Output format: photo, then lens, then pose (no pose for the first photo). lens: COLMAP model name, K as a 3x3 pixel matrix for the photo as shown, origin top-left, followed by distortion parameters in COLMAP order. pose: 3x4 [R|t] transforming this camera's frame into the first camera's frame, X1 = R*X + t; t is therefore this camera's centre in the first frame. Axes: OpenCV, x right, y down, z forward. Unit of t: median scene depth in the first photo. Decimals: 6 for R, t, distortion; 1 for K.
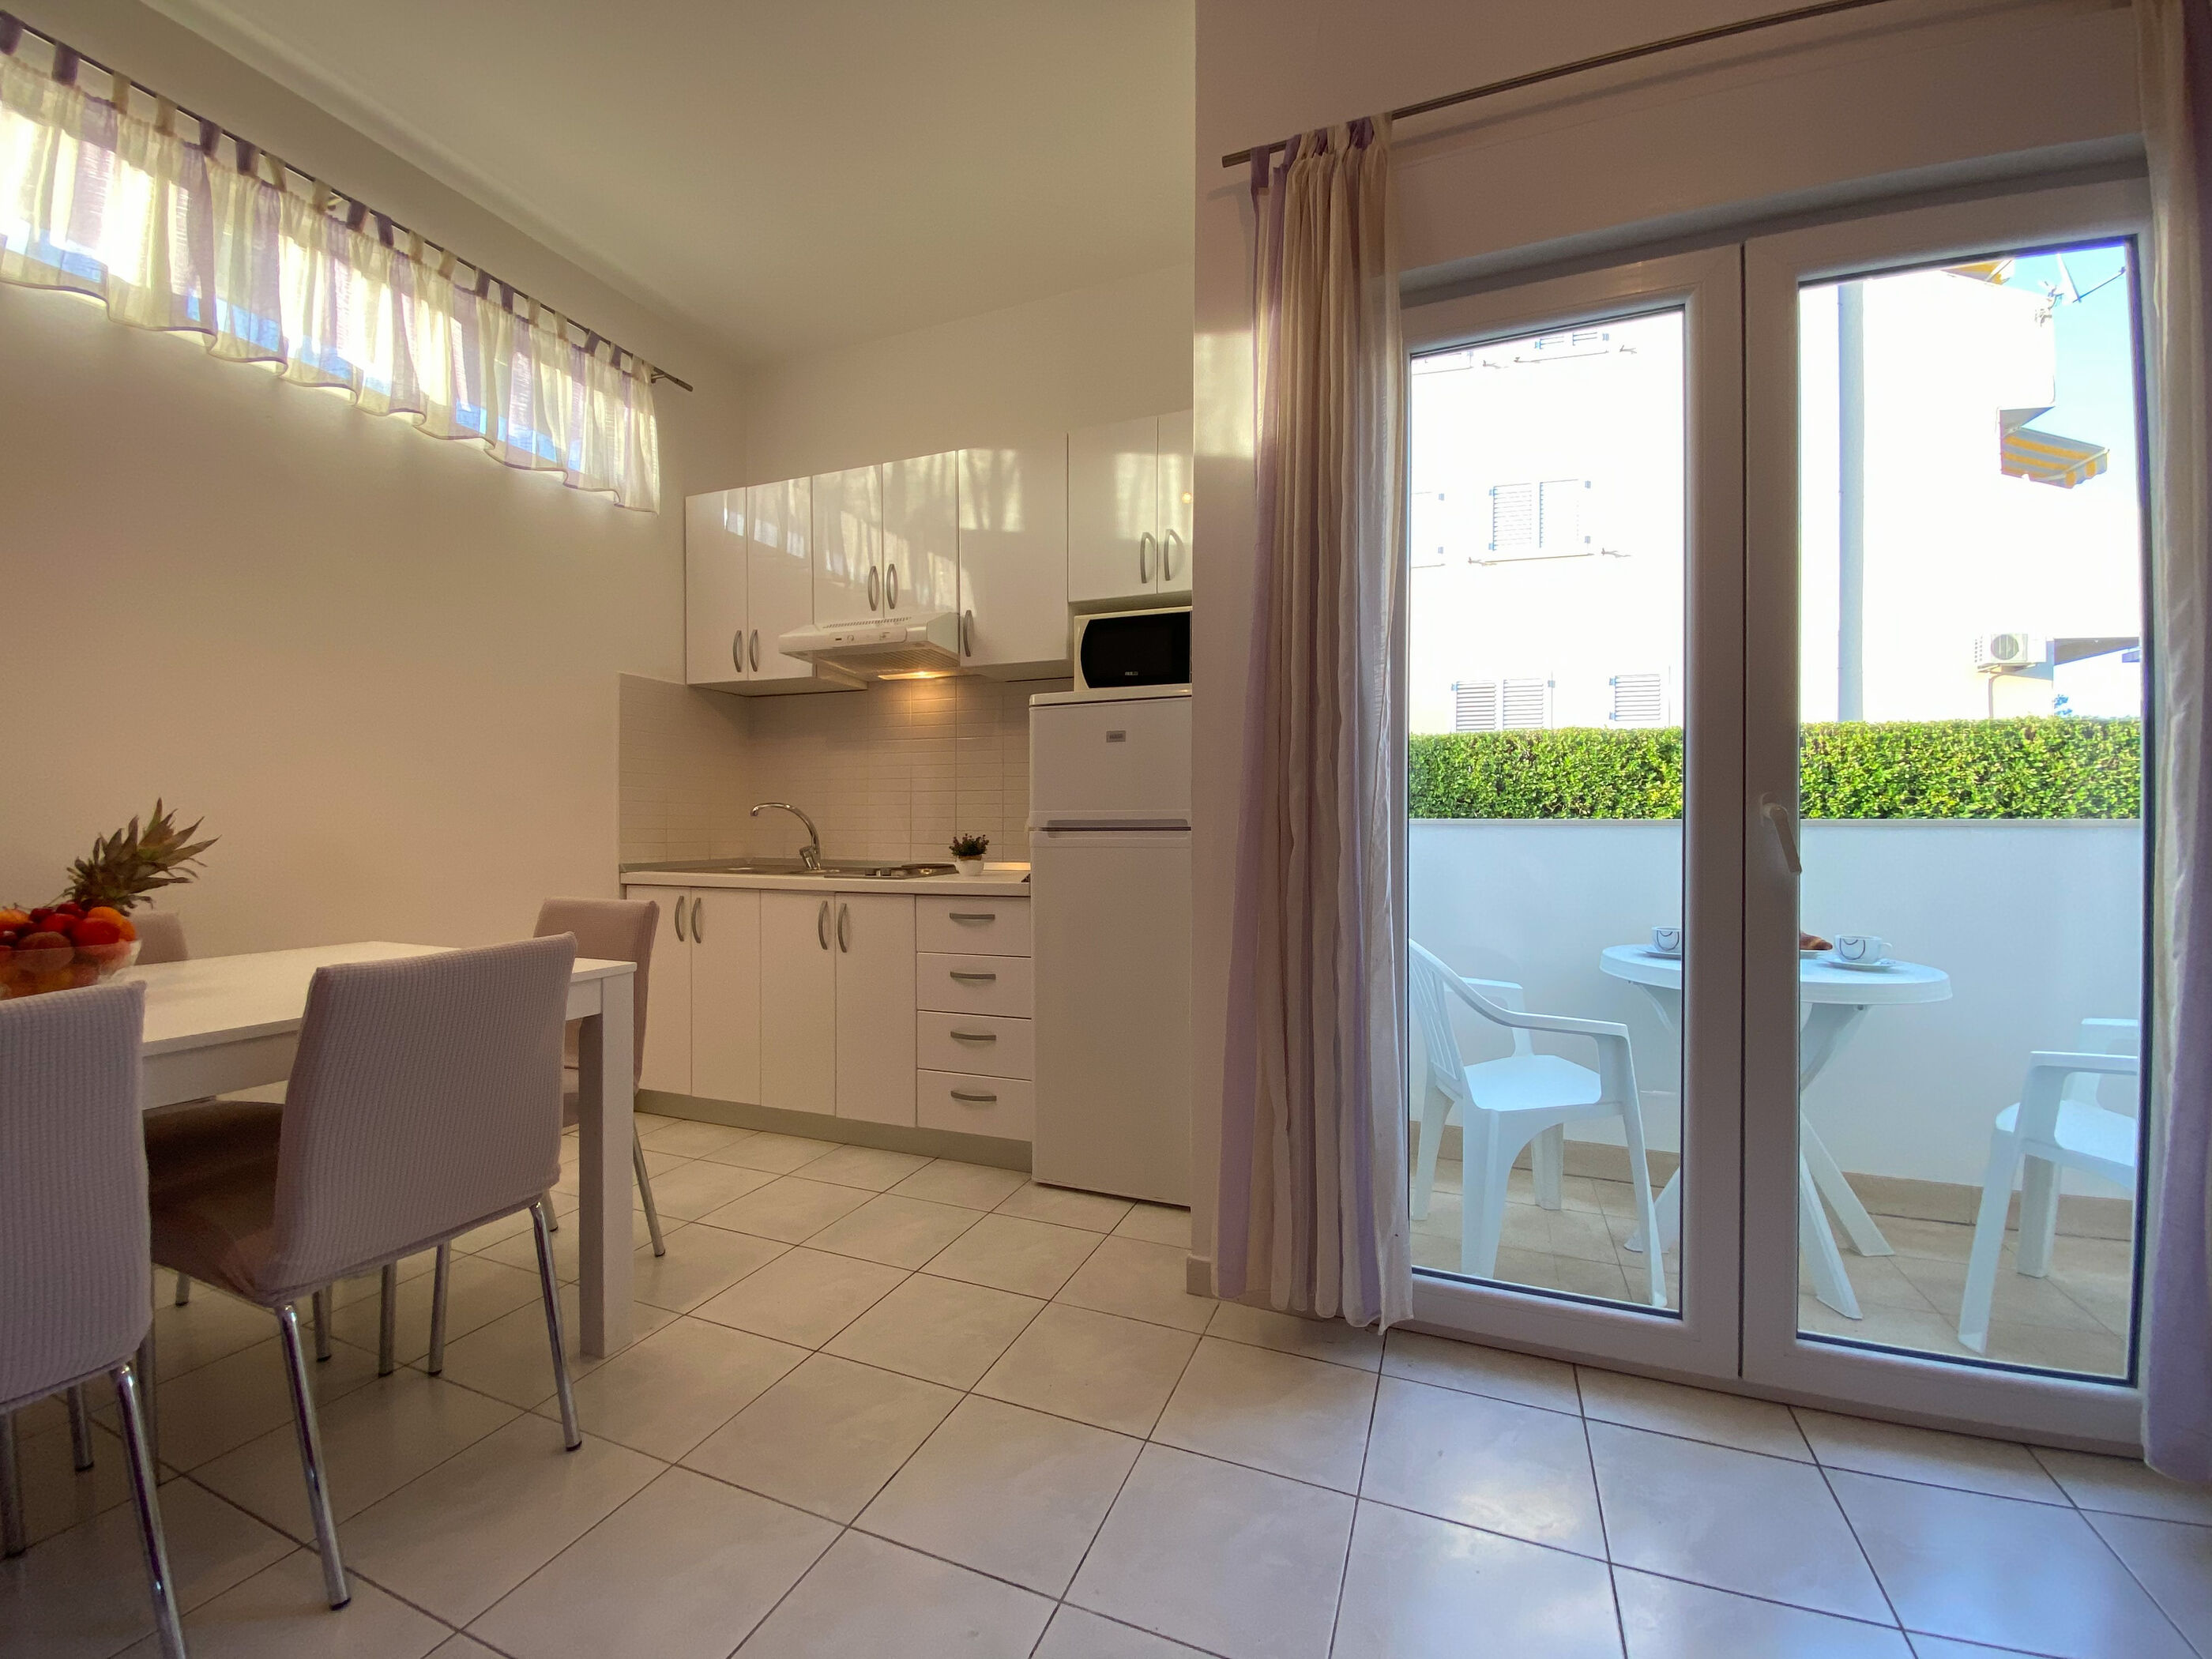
lens RADIAL K [[889.6, 0, 1118.9], [0, 889.6, 830.2], [0, 0, 1]] dist [0.001849, -0.012908]
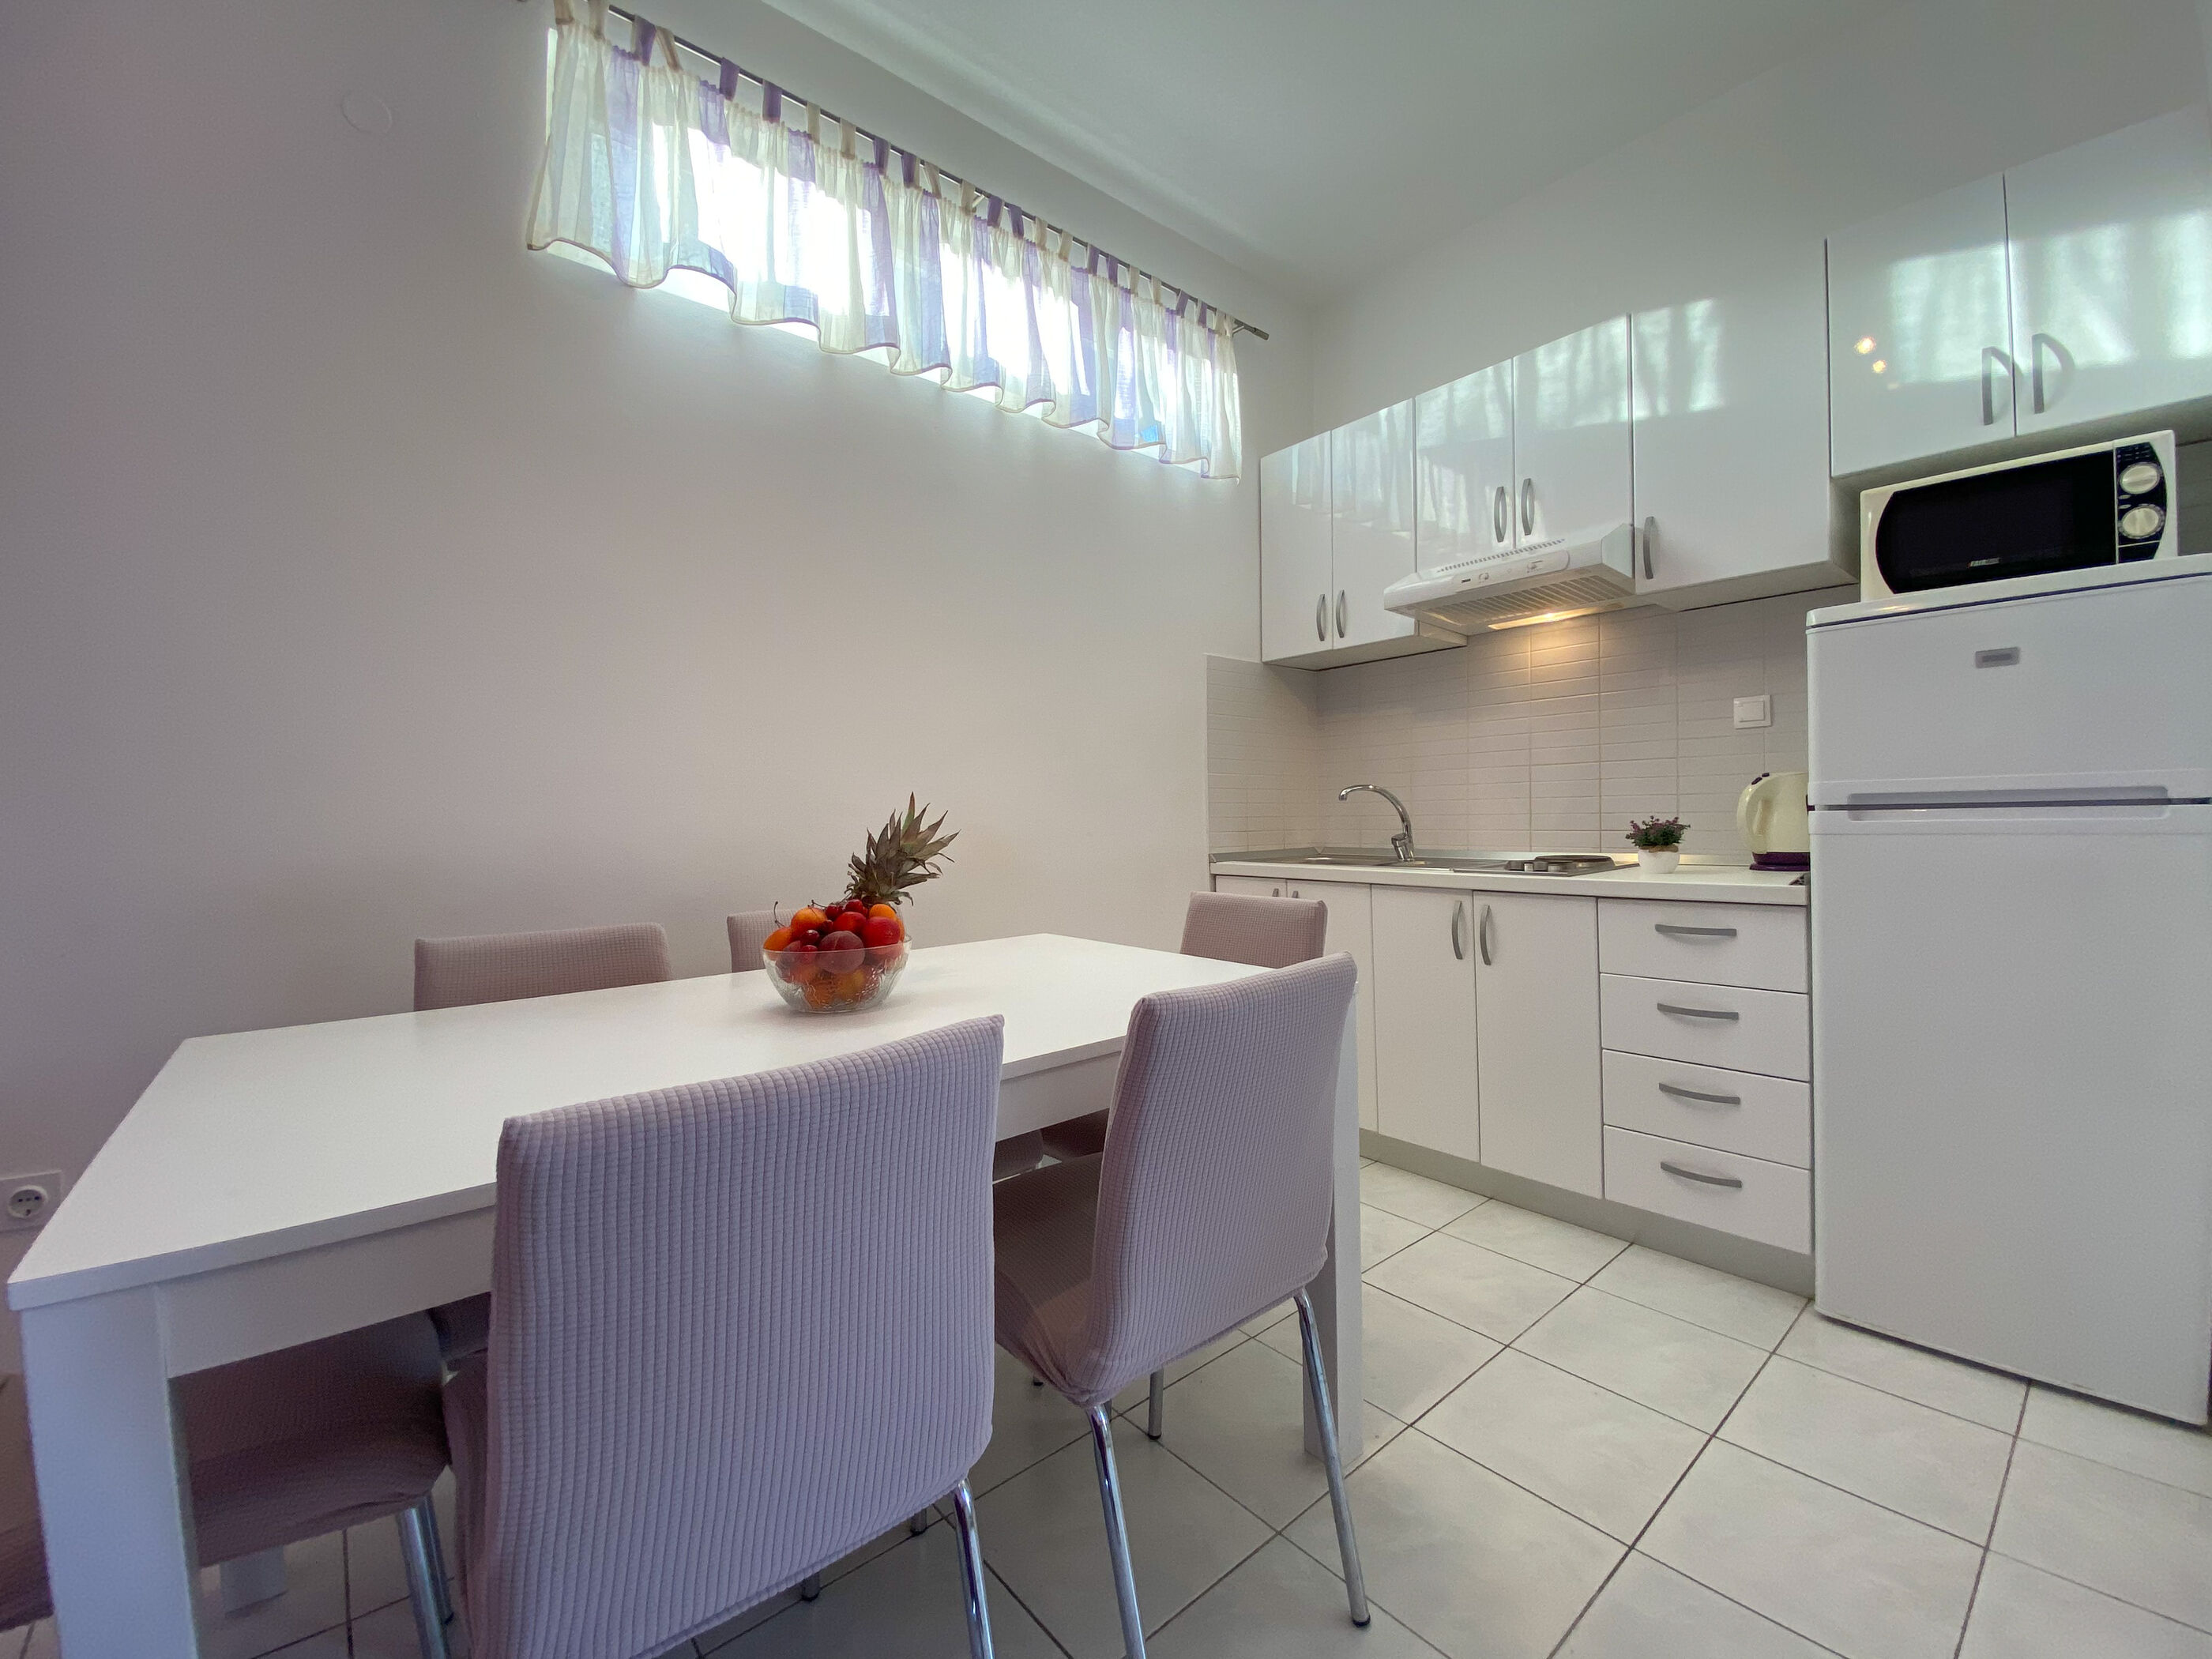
lens RADIAL K [[891.7, 0, 1106.0], [0, 891.7, 829.5], [0, 0, 1]] dist [0.024417, -0.033044]
pose [[0.874594, -0.010124, -0.484750, -0.230223], [0.017303, 0.999797, 0.010338, -0.000219], [0.484547, -0.017429, 0.874592, 0.126469]]
